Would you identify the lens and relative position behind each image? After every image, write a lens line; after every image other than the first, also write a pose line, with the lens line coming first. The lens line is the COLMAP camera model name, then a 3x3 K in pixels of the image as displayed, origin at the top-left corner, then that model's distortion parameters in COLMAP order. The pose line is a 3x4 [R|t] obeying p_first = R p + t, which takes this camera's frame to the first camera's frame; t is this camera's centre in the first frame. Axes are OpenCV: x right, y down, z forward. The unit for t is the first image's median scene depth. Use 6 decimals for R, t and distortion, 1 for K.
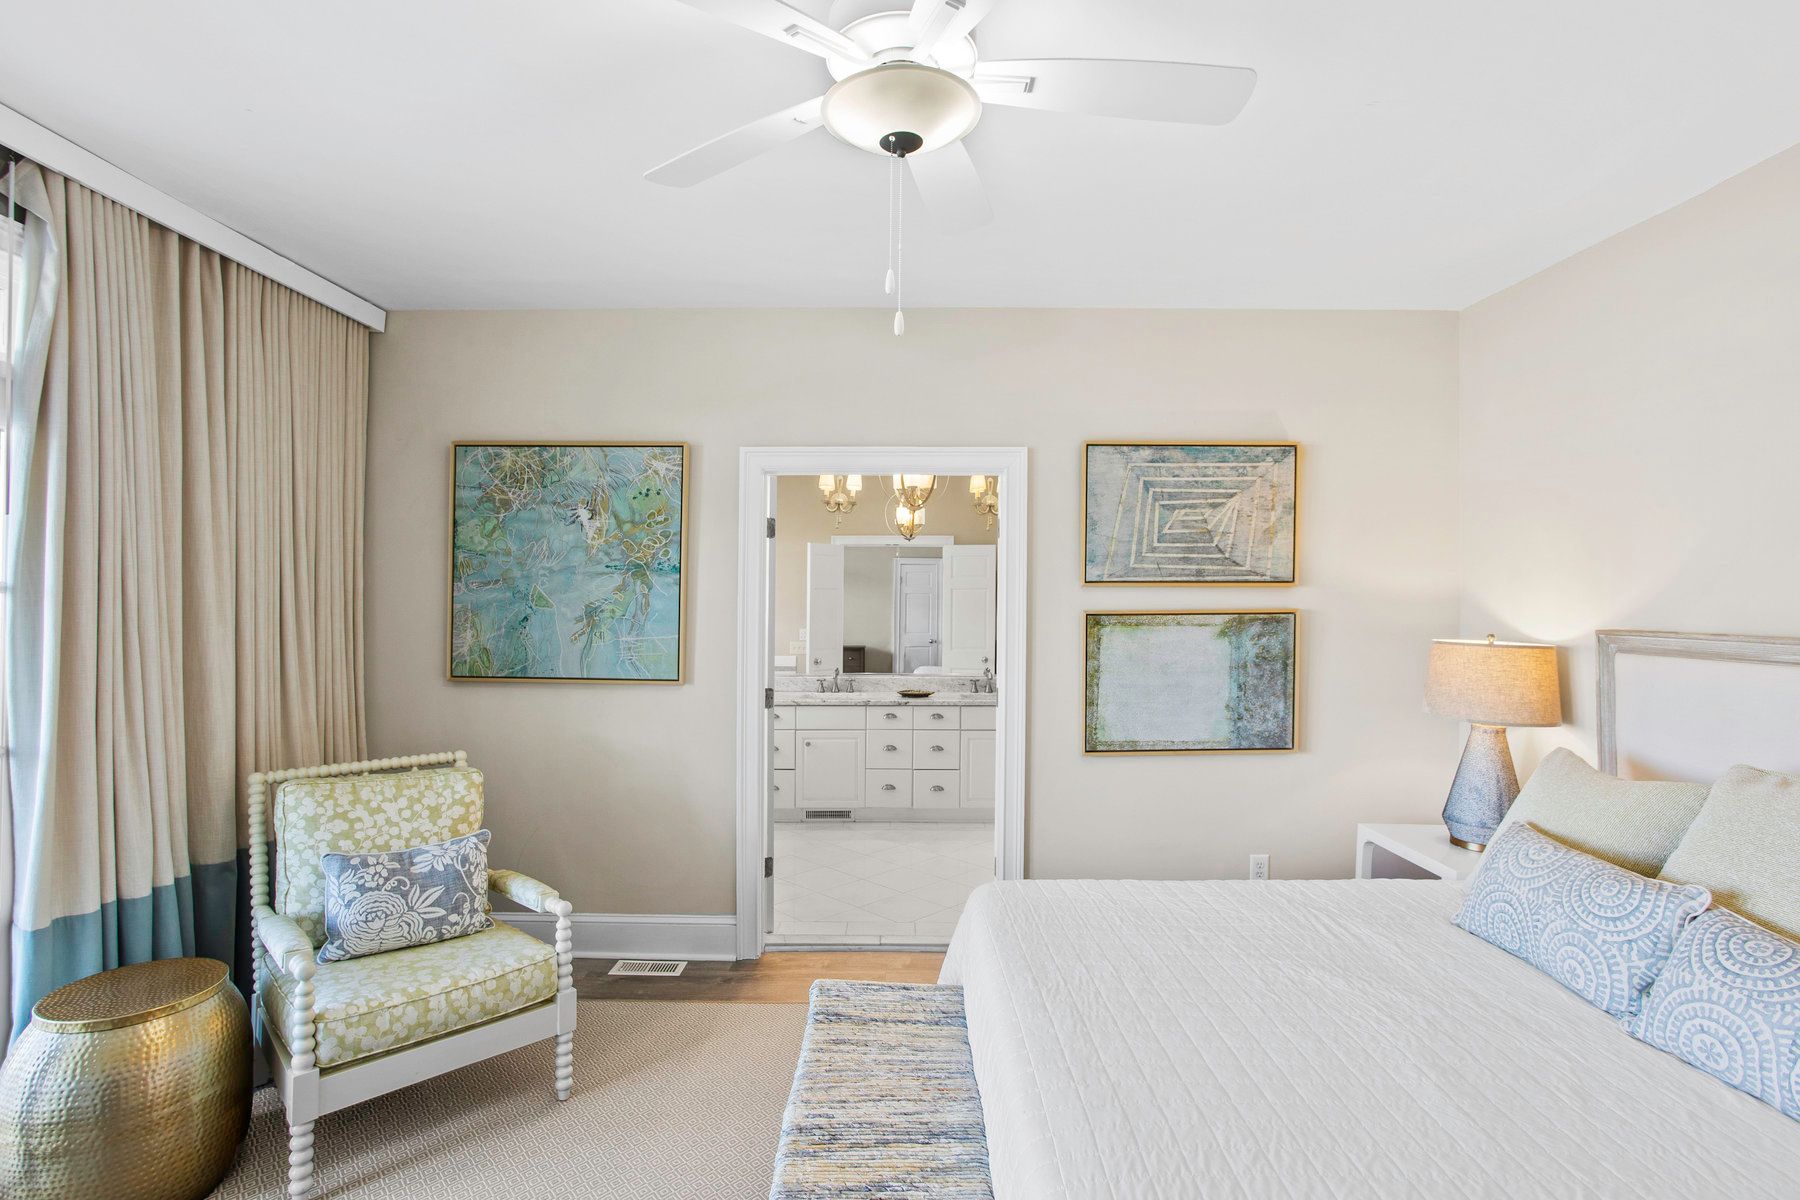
lens RADIAL K [[878.4, 0, 894.8], [0, 878.4, 605.0], [0, 0, 1]] dist [0.000913, 0.000015]
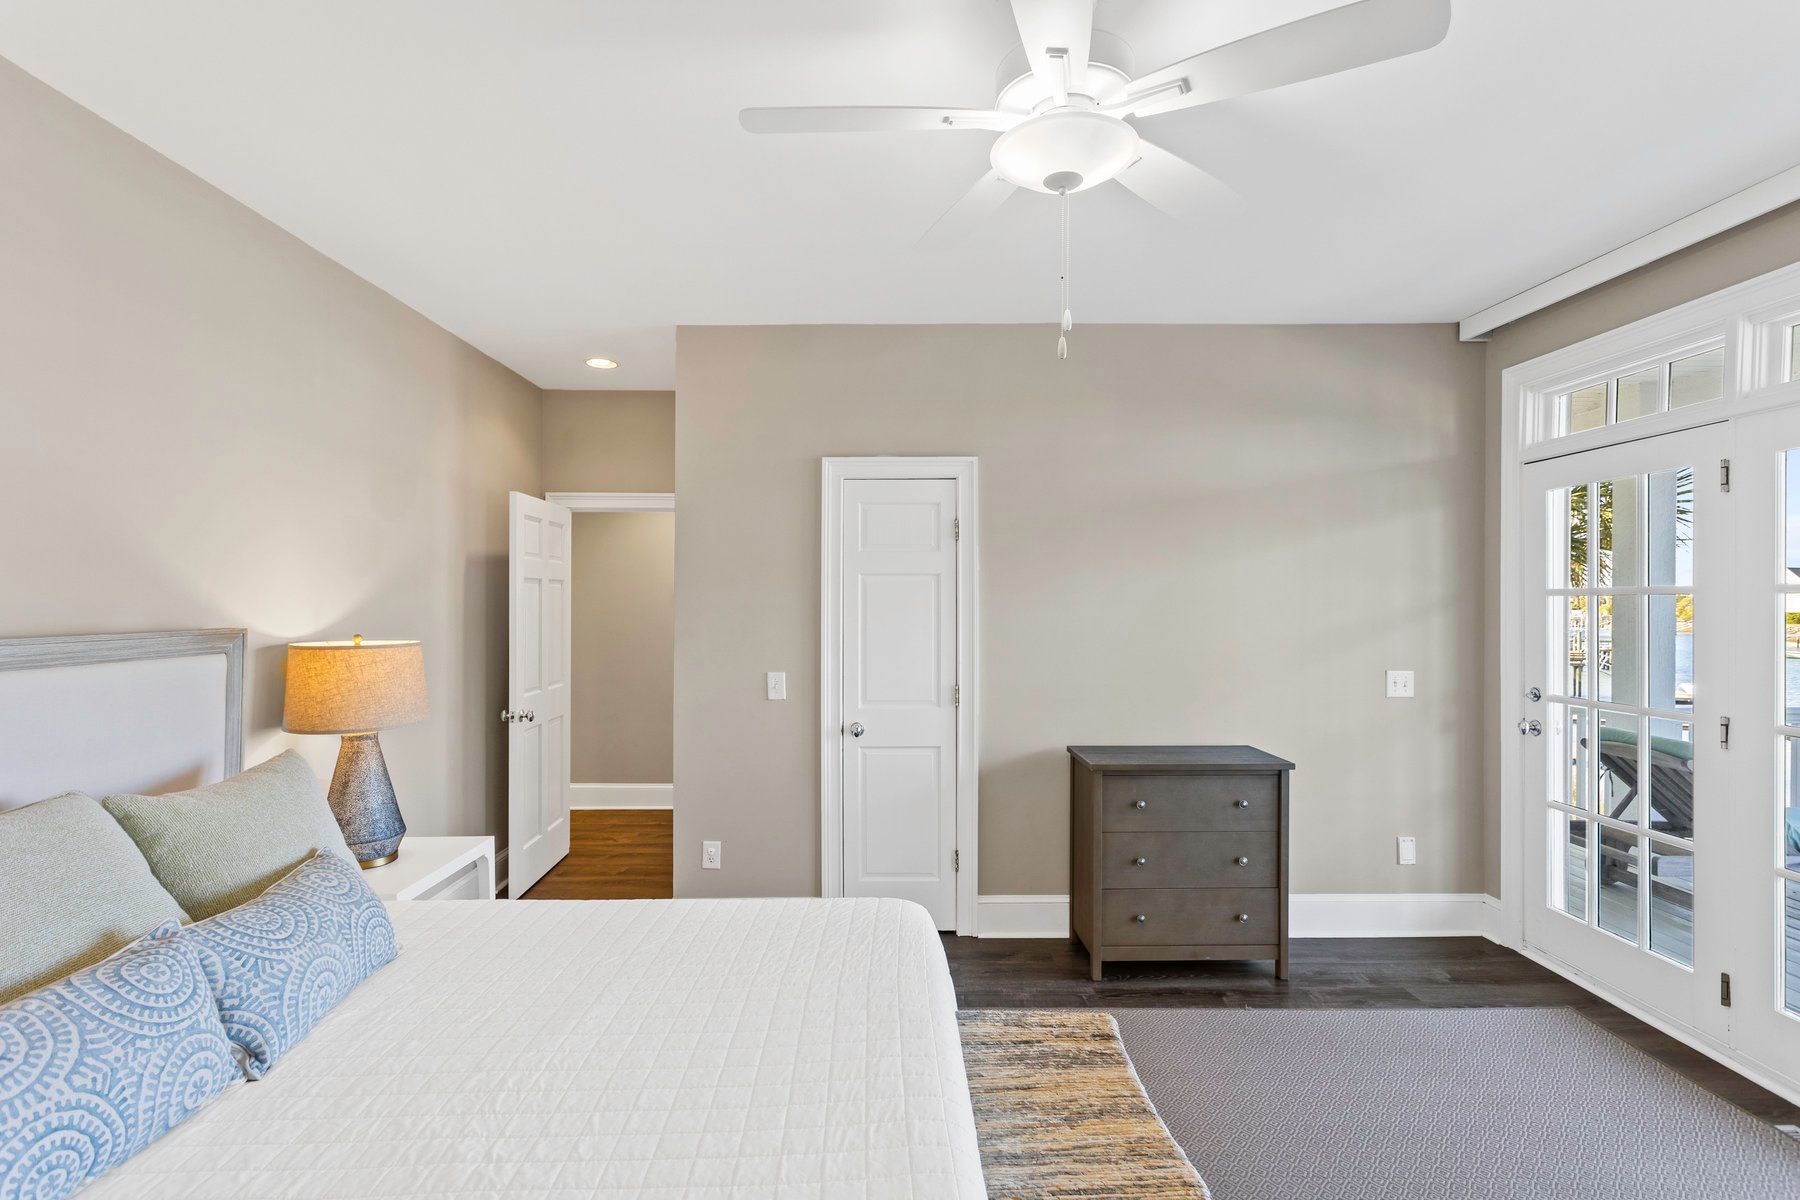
lens RADIAL K [[878.4, 0, 900.1], [0, 878.4, 603.3], [0, 0, 1]] dist [0.000913, 0.000015]
pose [[-0.998996, -0.005825, -0.044414, 0.212244], [-0.005887, 0.999982, 0.001248, 0.001550], [0.044406, 0.001508, -0.999012, 1.778674]]
